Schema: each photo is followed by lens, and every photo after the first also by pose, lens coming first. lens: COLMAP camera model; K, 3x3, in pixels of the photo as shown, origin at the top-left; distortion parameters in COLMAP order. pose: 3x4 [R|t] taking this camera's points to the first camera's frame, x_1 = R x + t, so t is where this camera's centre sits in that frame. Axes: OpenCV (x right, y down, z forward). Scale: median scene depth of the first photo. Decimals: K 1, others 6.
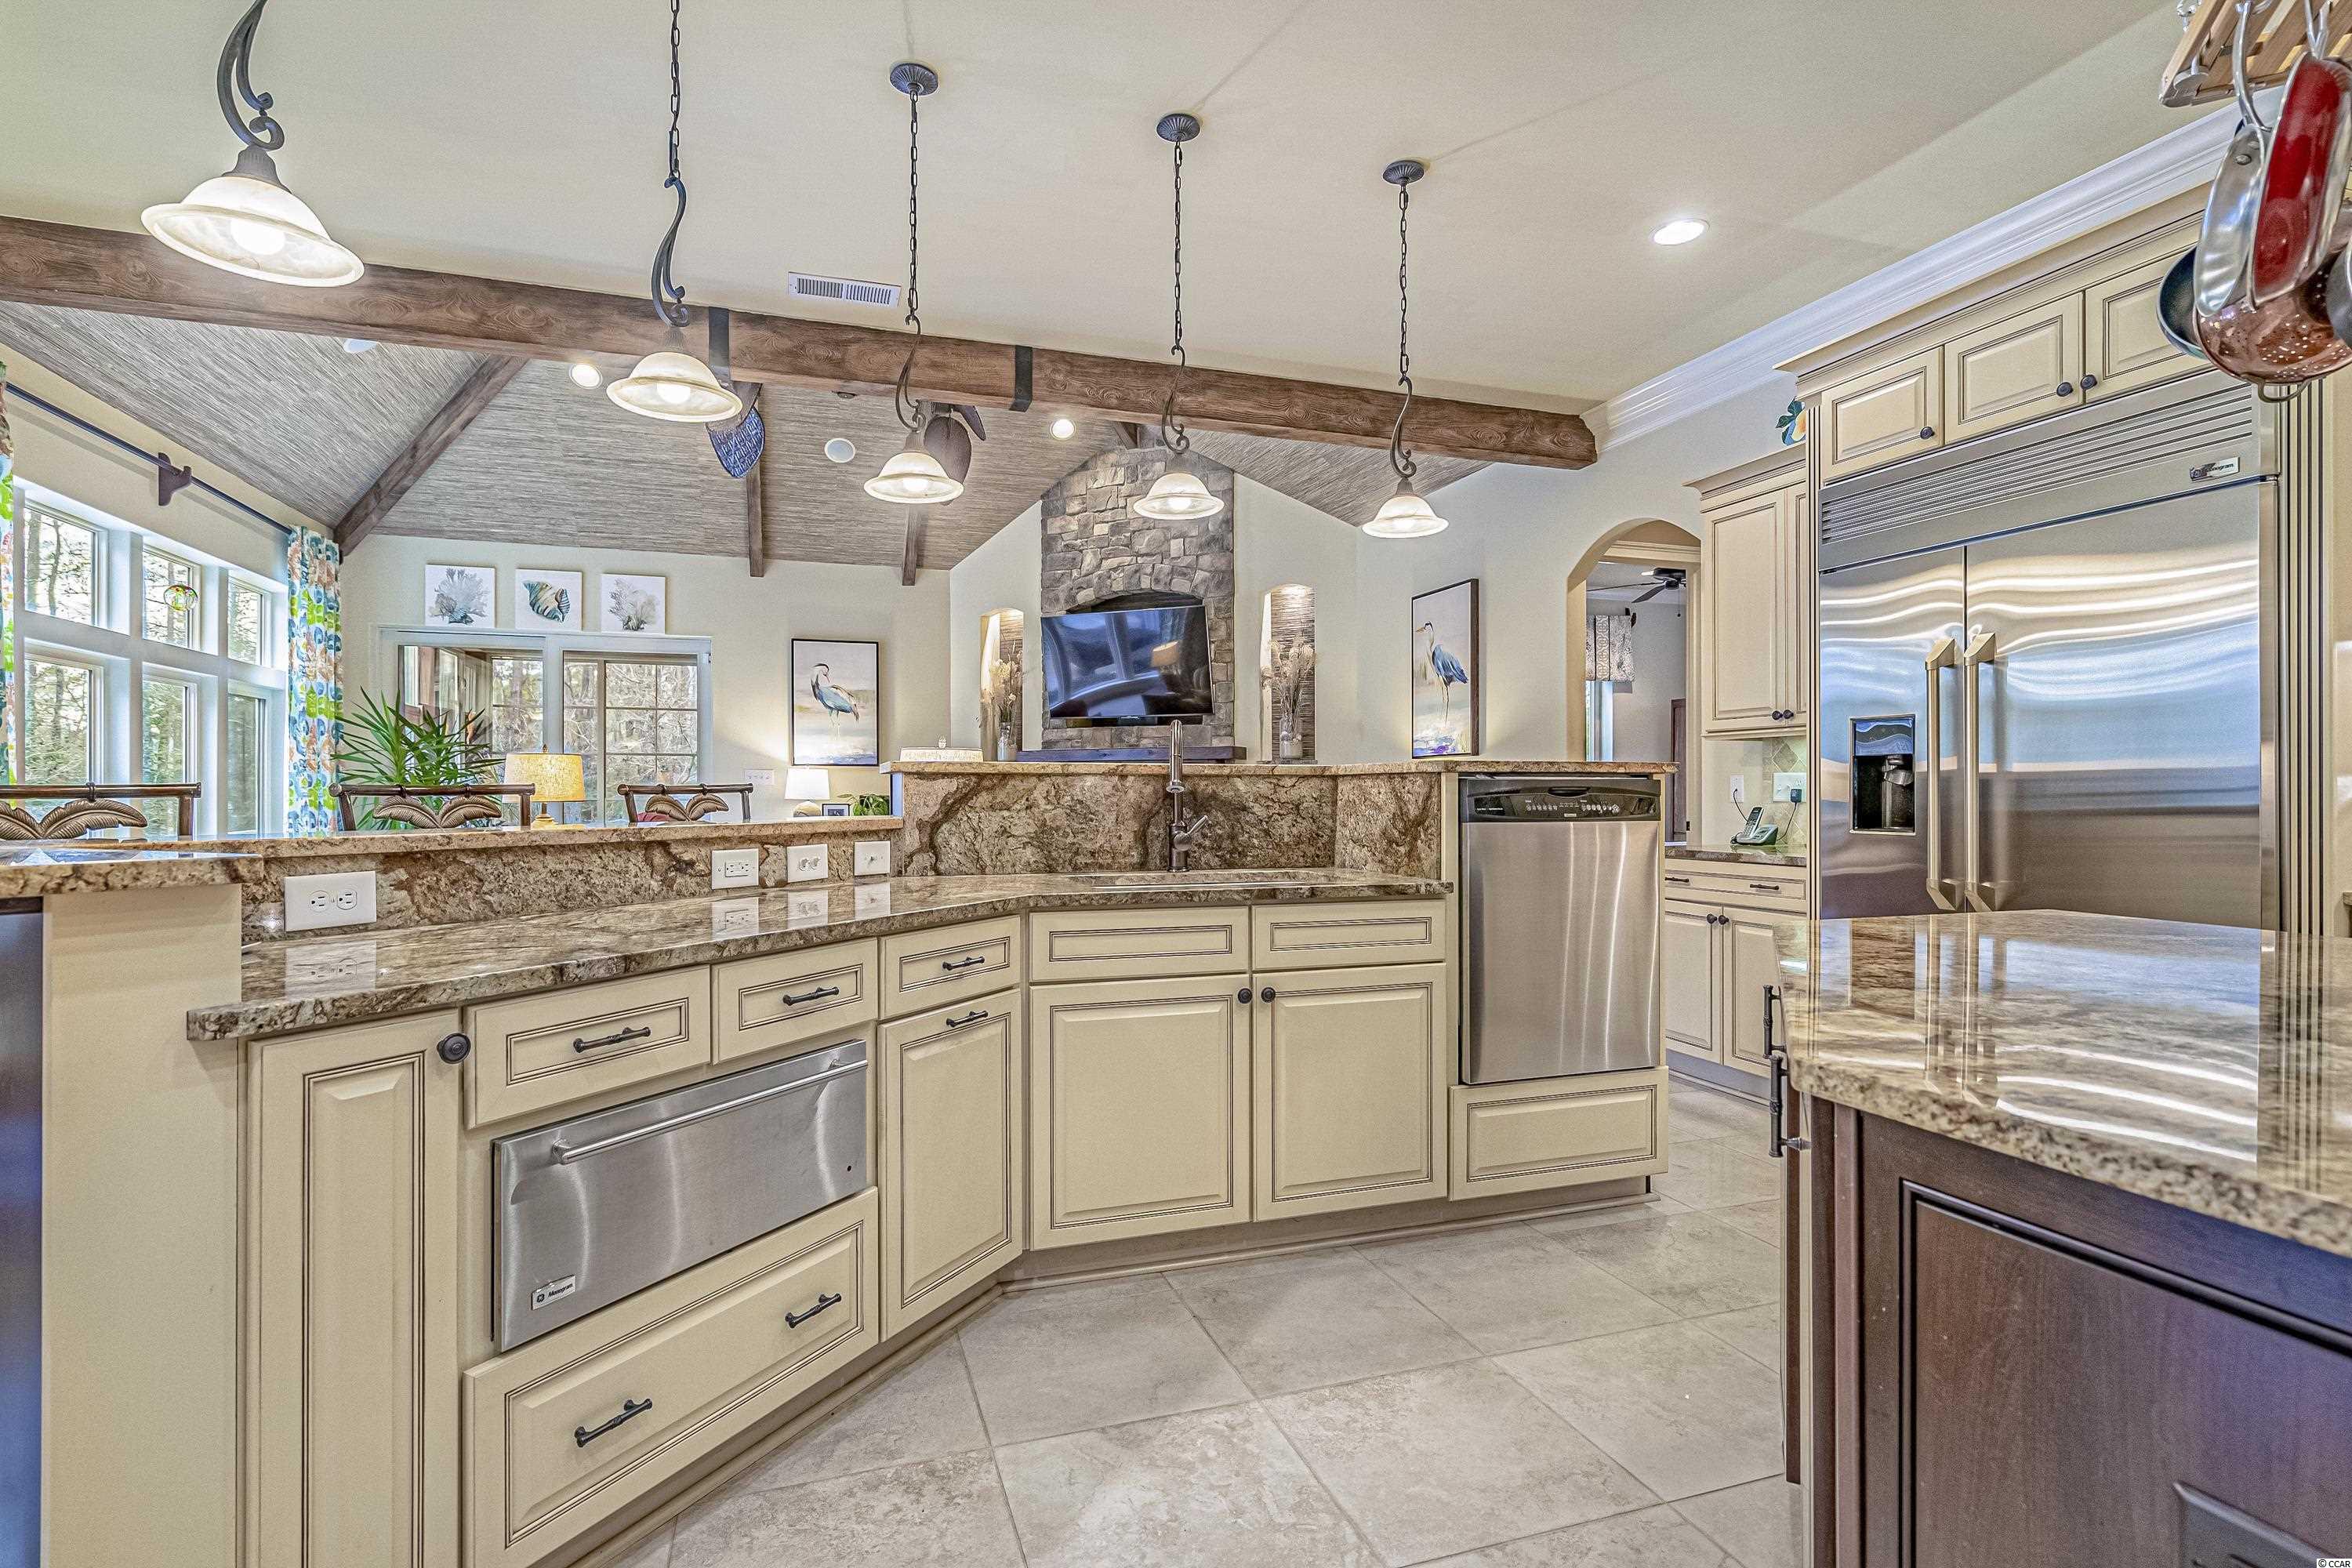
lens RADIAL K [[1129.4, 0, 1170.5], [0, 1129.4, 780.7], [0, 0, 1]] dist [-0.002607, 0.002172]
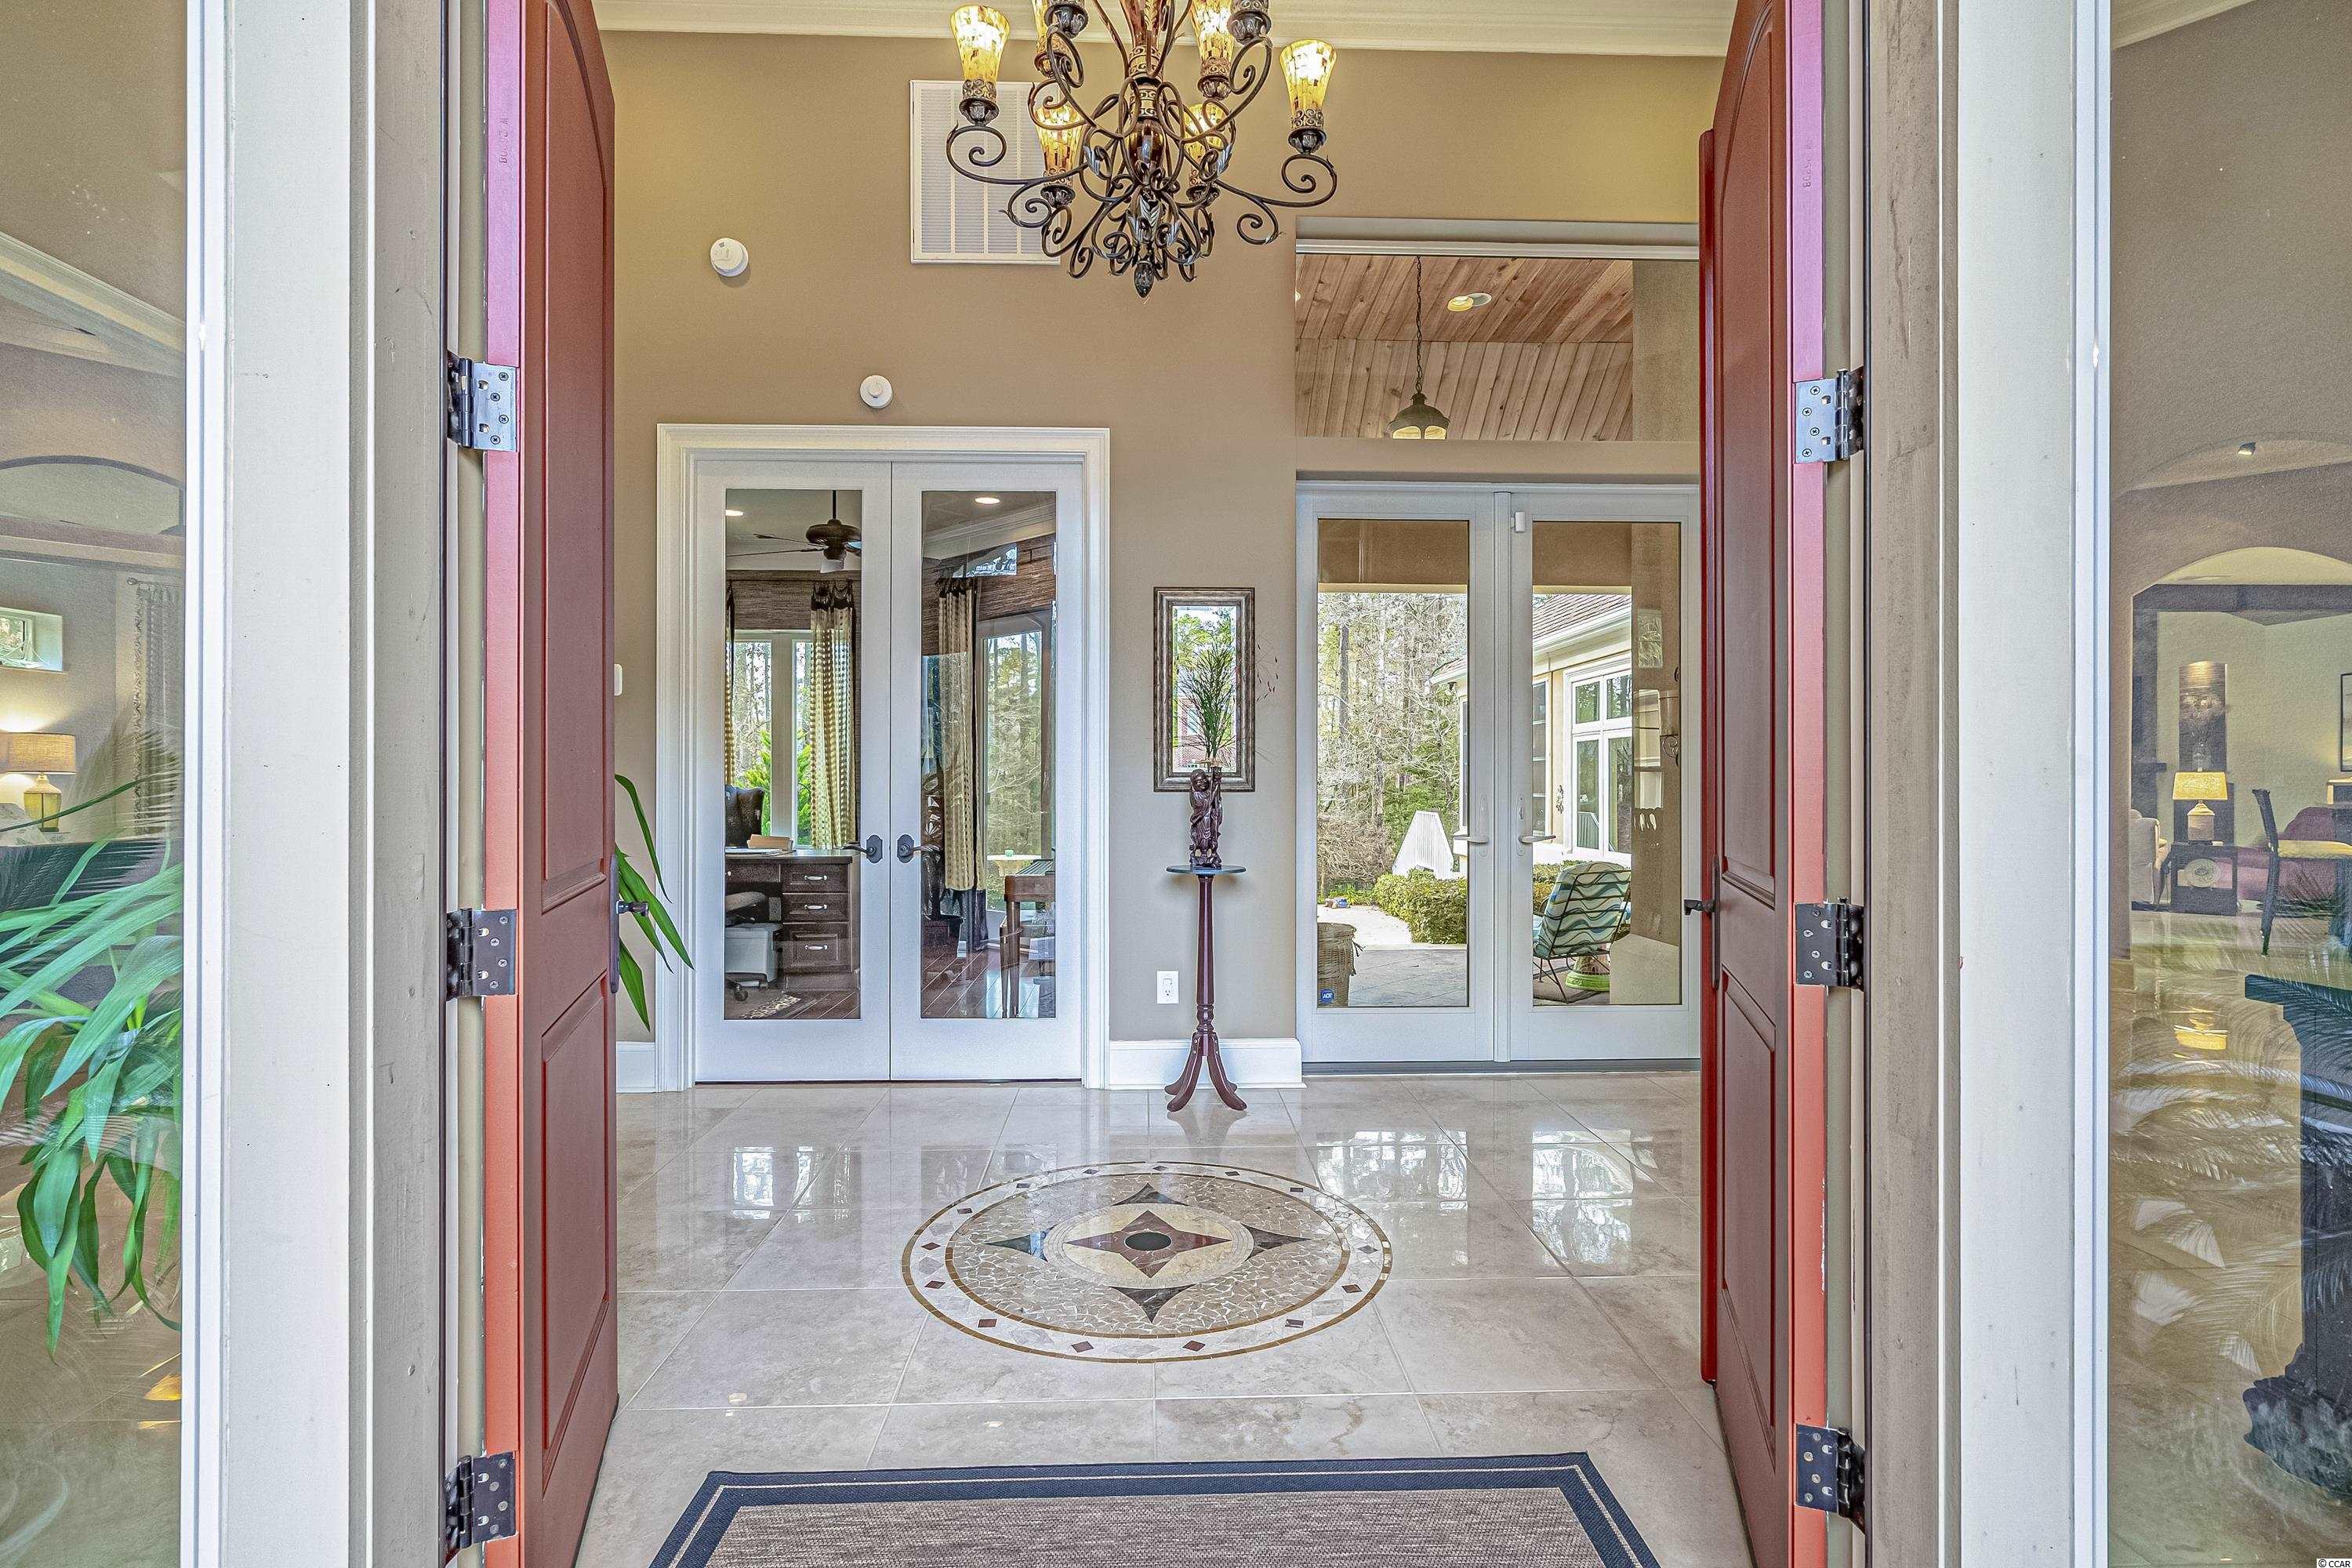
lens RADIAL K [[1086.9, 0, 1159.5], [0, 1086.9, 775.3], [0, 0, 1]] dist [-0.005601, 0.002298]
pose [[0.950156, -0.000296, -0.311775, -0.849231], [0.003455, 0.999948, 0.009581, -0.030787], [0.311756, -0.010181, 0.950108, -0.970162]]
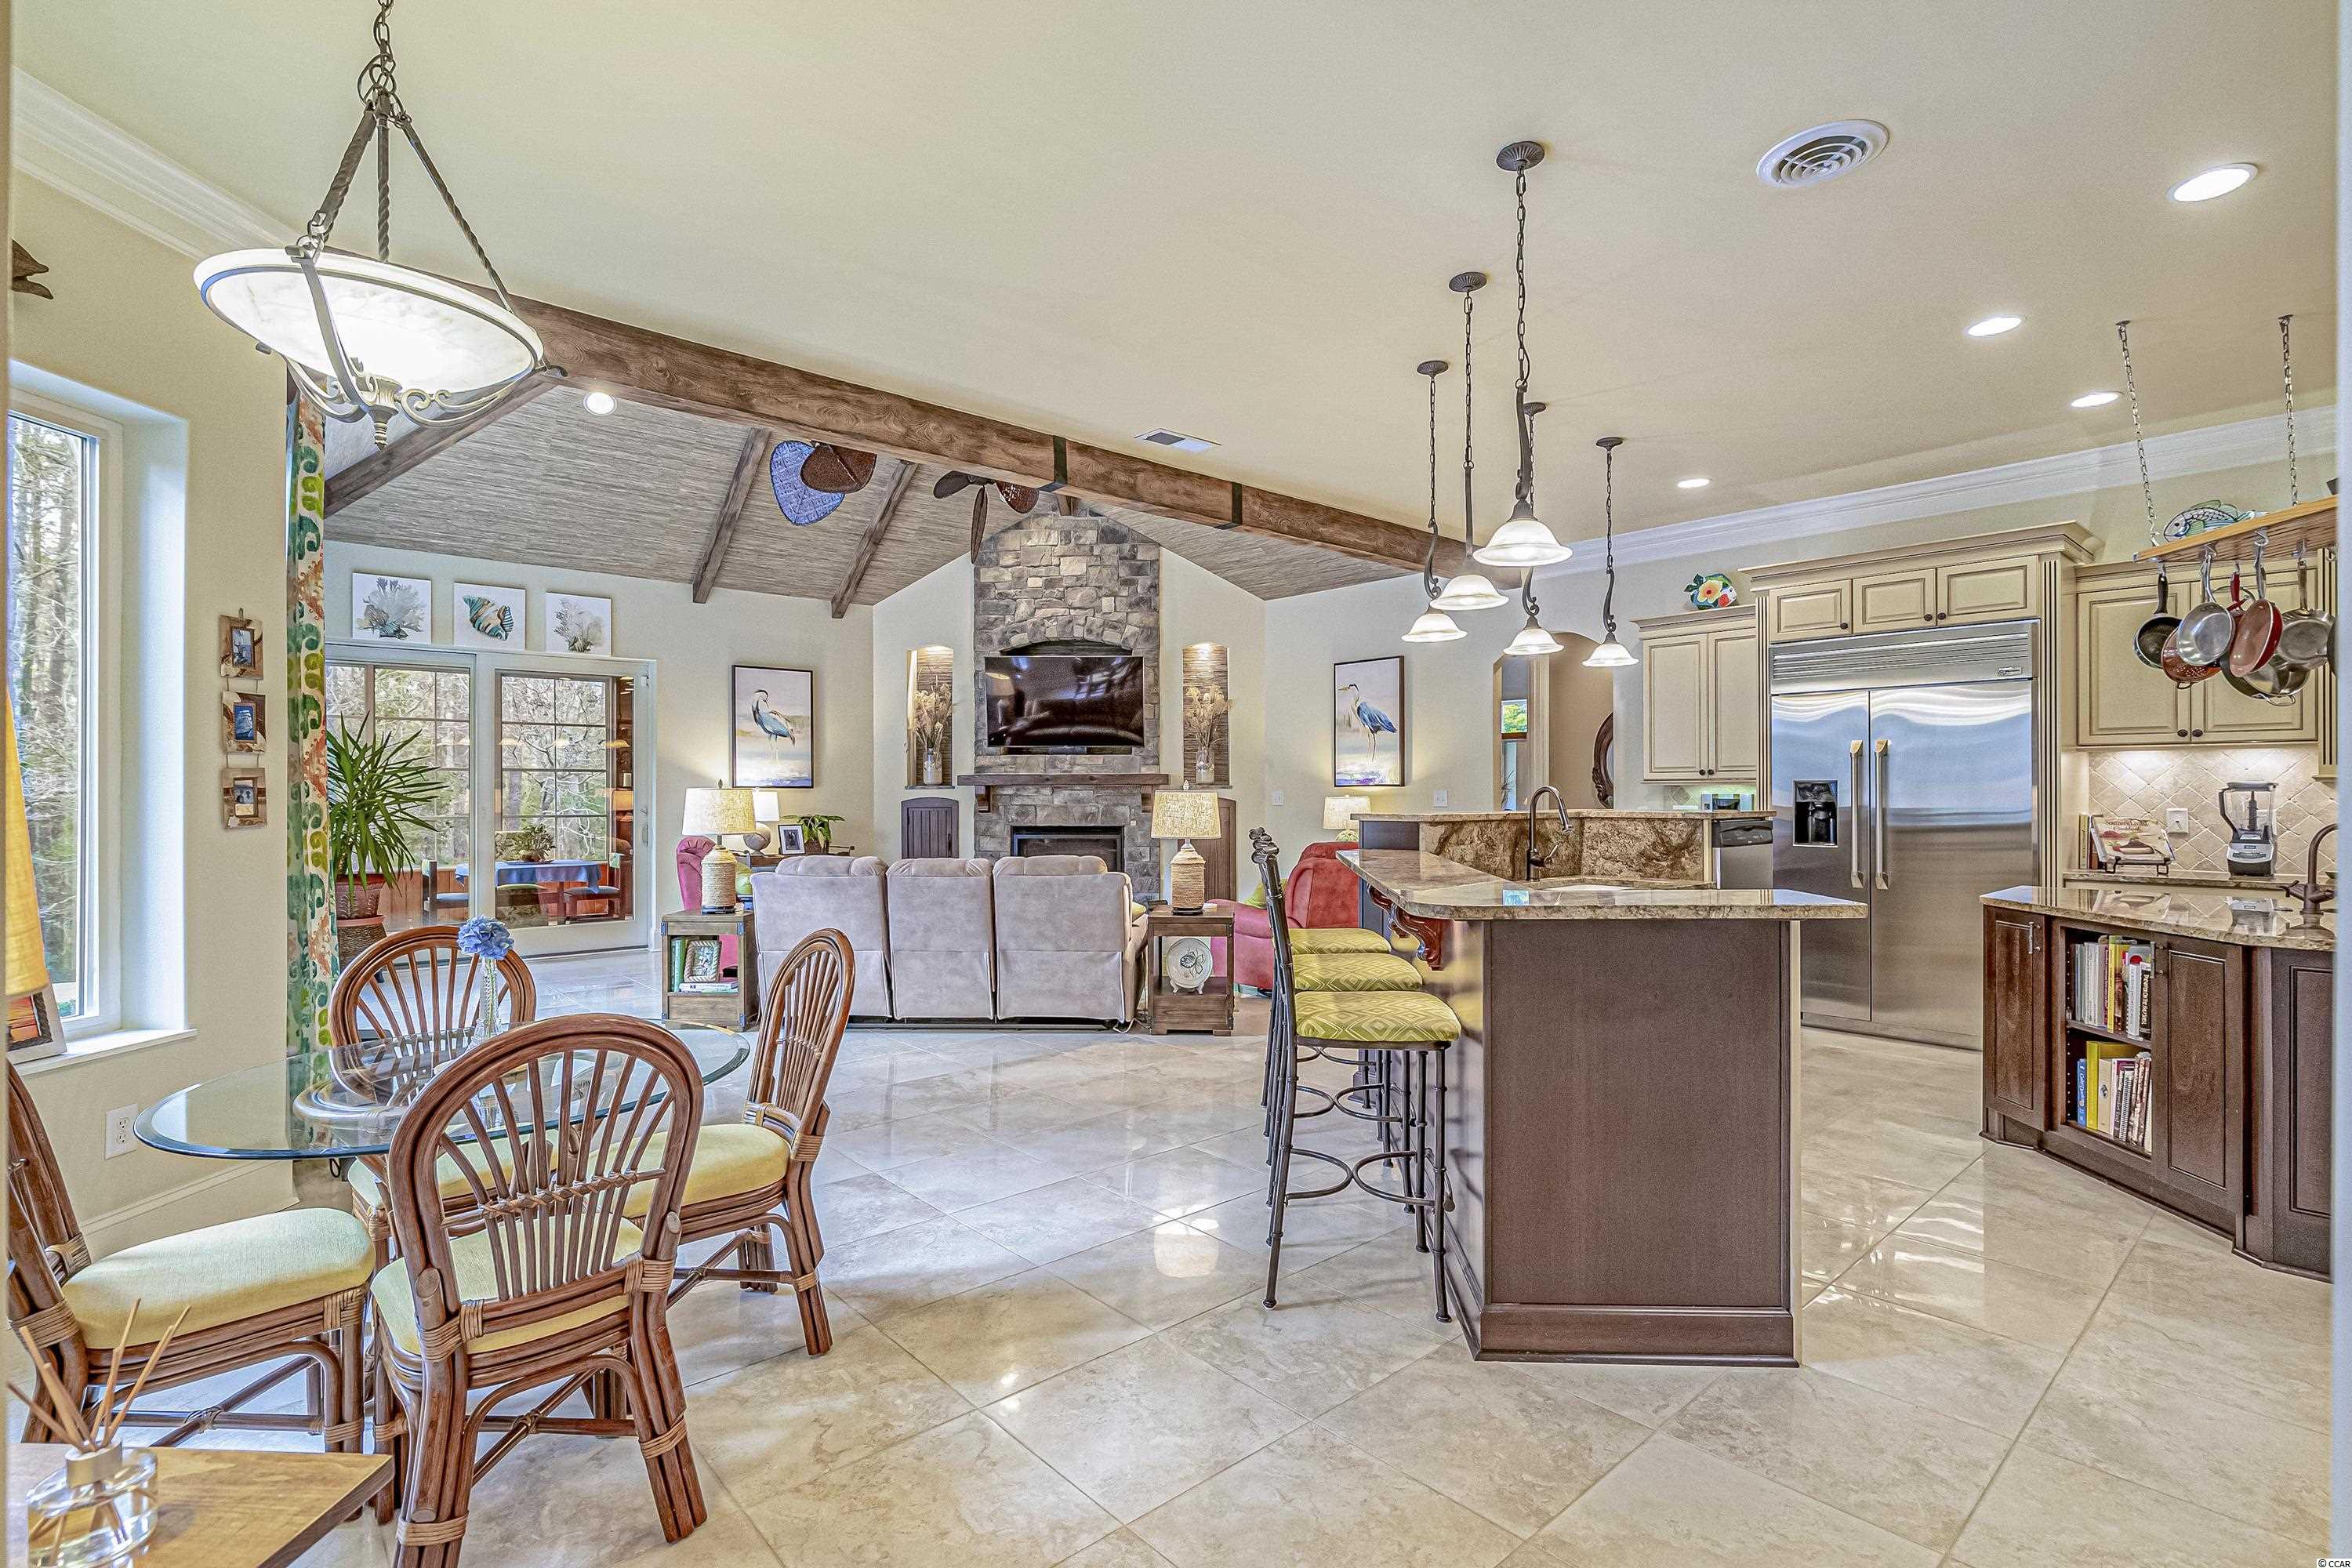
lens RADIAL K [[1086.9, 0, 1166.4], [0, 1086.9, 793.6], [0, 0, 1]] dist [-0.005601, 0.002298]
pose [[0.923554, -0.002349, 0.383462, -0.393157], [-0.001484, 0.999952, 0.009699, -0.020595], [-0.383466, -0.009527, 0.923506, -0.078477]]
